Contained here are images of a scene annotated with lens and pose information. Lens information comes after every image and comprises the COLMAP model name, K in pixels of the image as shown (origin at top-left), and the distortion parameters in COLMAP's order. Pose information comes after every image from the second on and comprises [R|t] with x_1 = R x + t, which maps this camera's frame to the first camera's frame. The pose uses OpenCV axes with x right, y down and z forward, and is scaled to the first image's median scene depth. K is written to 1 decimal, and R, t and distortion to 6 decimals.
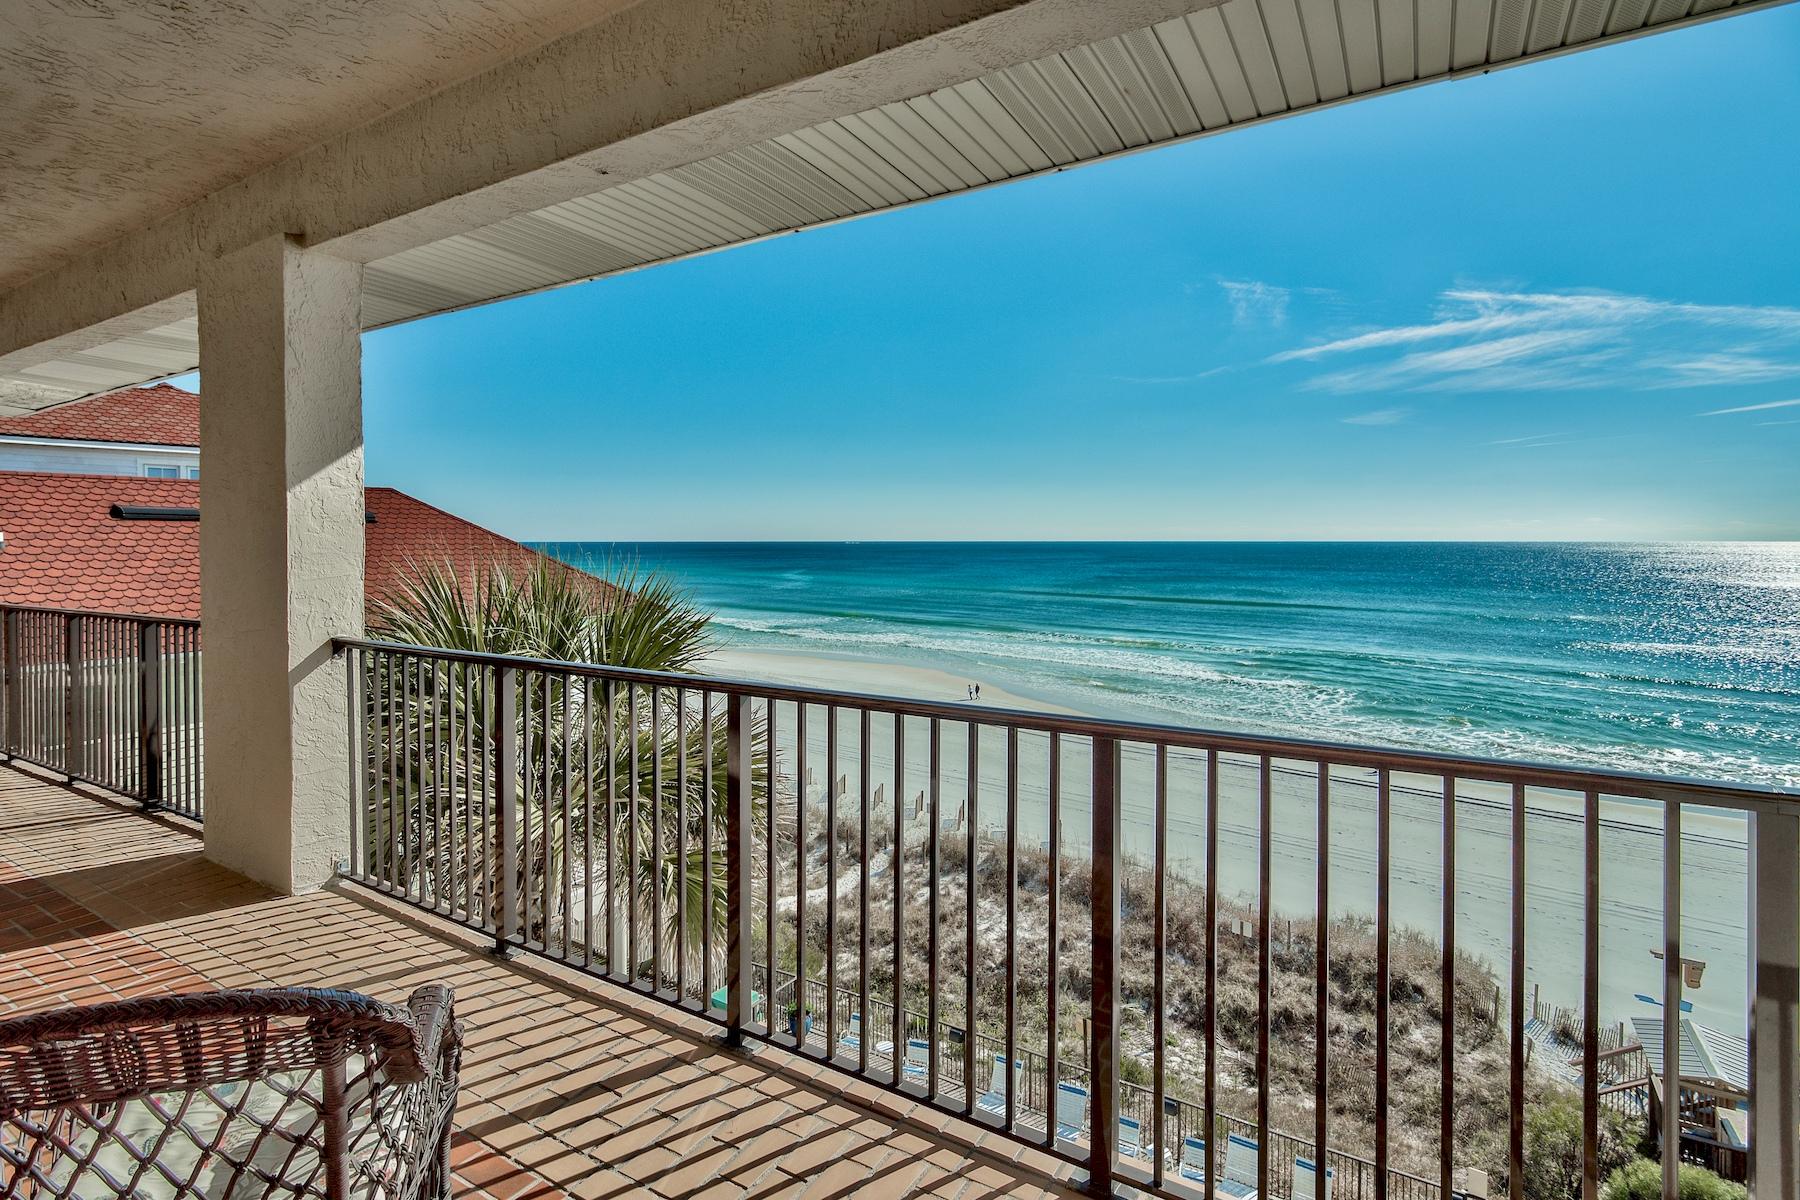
lens RADIAL K [[910.4, 0, 891.5], [0, 910.4, 580.9], [0, 0, 1]] dist [-0.002402, 0.000602]
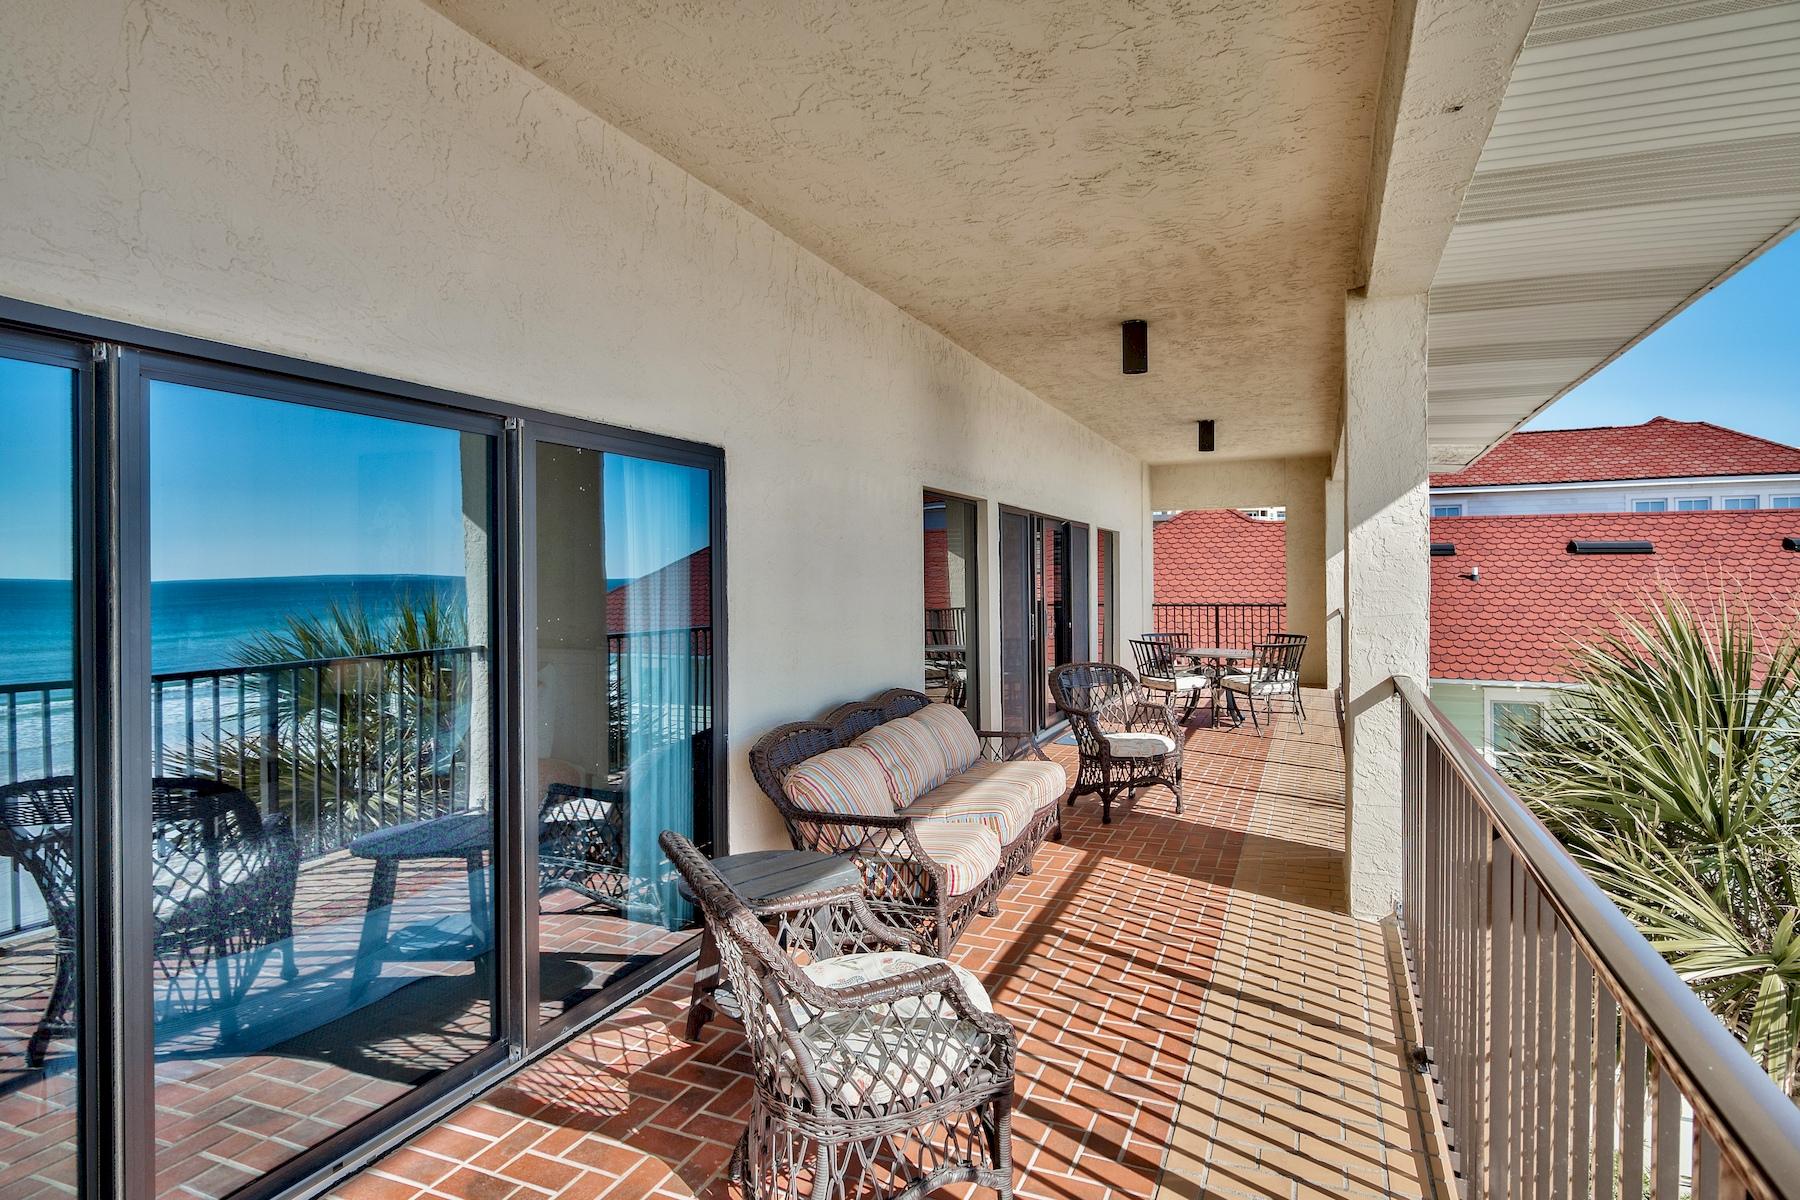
lens RADIAL K [[907.9, 0, 955.8], [0, 907.9, 589.6], [0, 0, 1]] dist [-0.000766, 0.000000]
pose [[0.185999, 0.016921, -0.982404, 0.278814], [-0.041748, 0.999085, 0.009304, -0.021390], [0.981663, 0.039283, 0.186535, 0.341591]]
